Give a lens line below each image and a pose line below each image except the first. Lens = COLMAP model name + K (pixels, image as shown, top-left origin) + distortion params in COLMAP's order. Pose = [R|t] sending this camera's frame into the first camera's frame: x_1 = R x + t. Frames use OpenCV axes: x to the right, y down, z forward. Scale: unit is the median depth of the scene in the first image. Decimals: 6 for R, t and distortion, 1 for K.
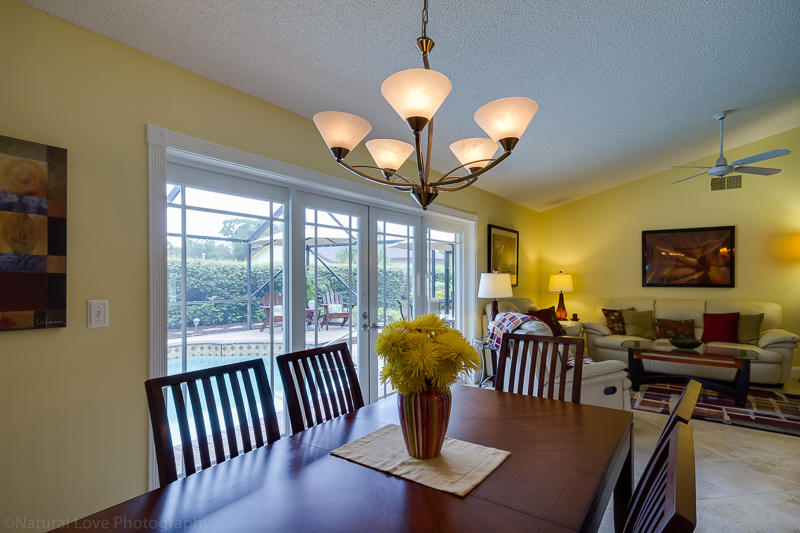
lens RADIAL K [[426.6, 0, 400.8], [0, 426.6, 272.2], [0, 0, 1]] dist [0.001297, 0.000758]
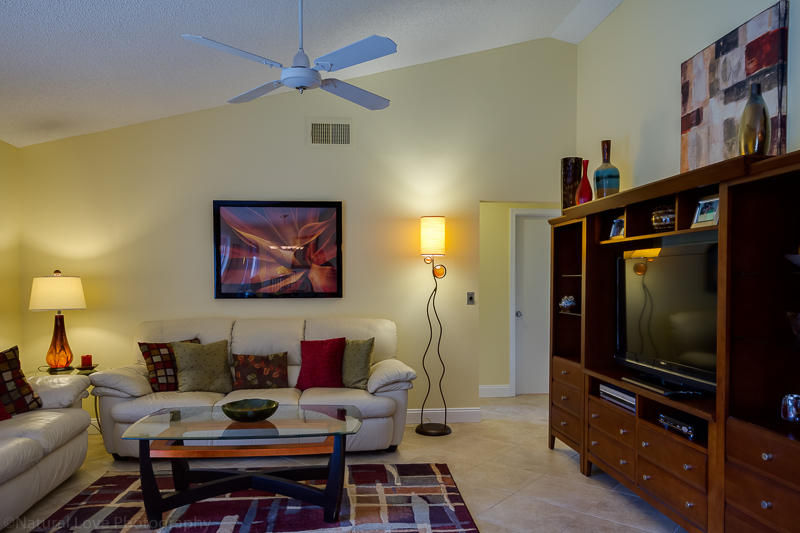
lens RADIAL K [[426.6, 0, 400.8], [0, 426.6, 272.2], [0, 0, 1]] dist [0.001297, 0.000758]
pose [[0.767844, 0.006335, 0.640605, 0.421119], [-0.003533, 0.999978, -0.005654, 0.001105], [-0.640627, 0.002078, 0.767850, 0.433375]]
